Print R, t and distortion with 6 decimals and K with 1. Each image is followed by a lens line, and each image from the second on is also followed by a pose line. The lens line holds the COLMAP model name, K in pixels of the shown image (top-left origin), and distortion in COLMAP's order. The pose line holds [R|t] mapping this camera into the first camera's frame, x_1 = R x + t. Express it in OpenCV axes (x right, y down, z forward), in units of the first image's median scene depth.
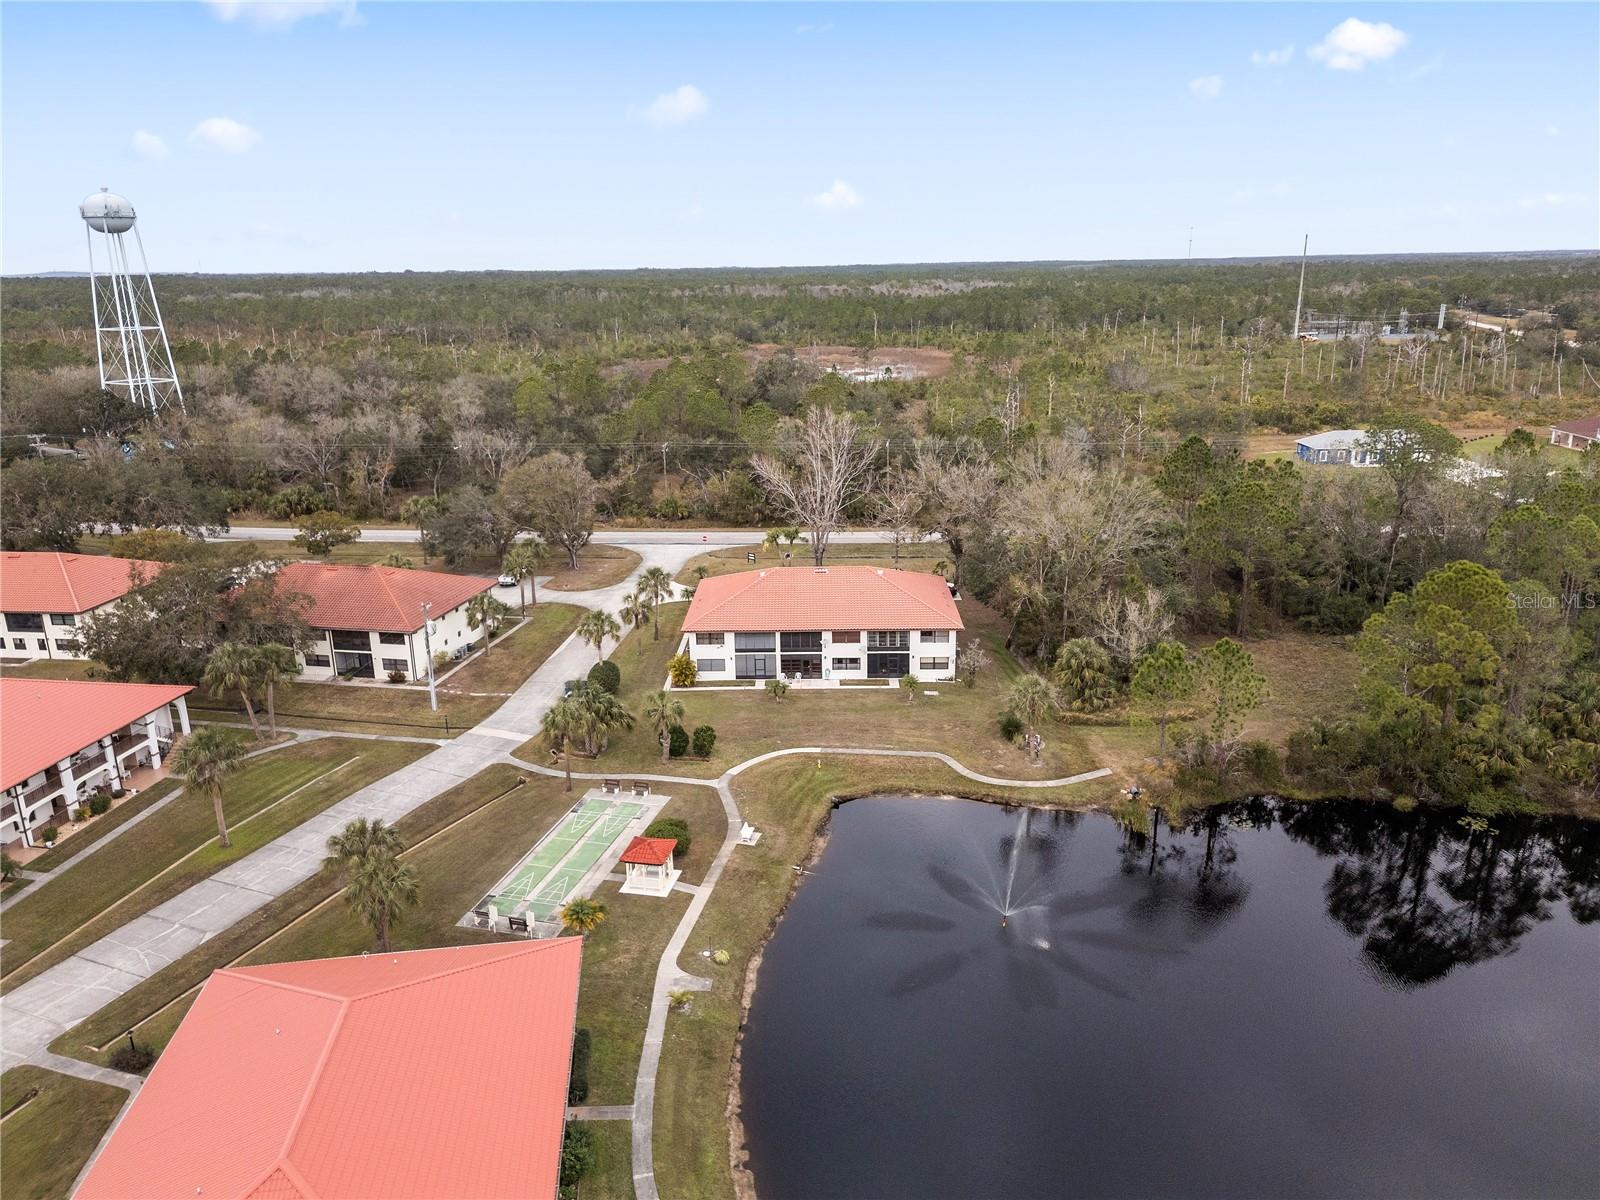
lens RADIAL K [[1090.7, 0, 798.6], [0, 1090.7, 605.4], [0, 0, 1]] dist [0.026394, -0.003639]
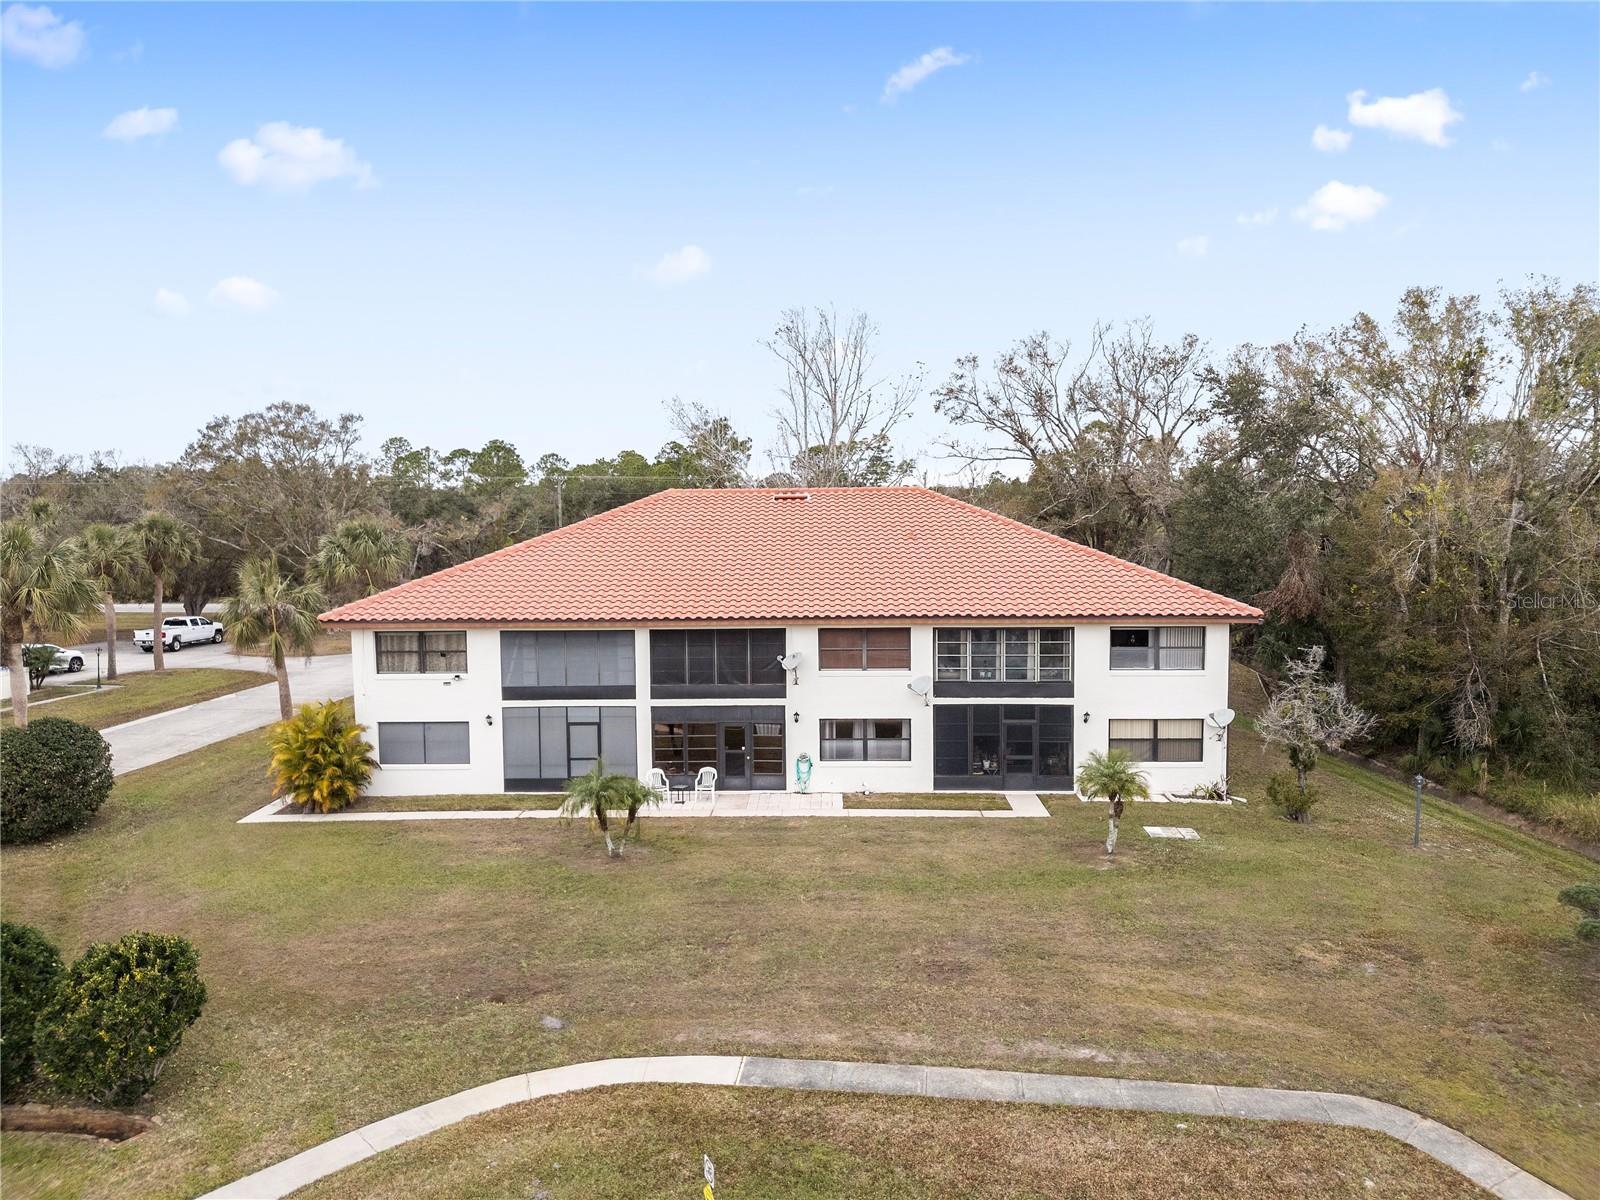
lens RADIAL K [[1090.7, 0, 808.6], [0, 1090.7, 590.1], [0, 0, 1]] dist [0.026394, -0.003639]
pose [[0.999957, 0.009273, -0.000189, 0.027684], [-0.009082, 0.974826, -0.222781, 0.081392], [-0.001882, 0.222773, 0.974868, 0.698213]]
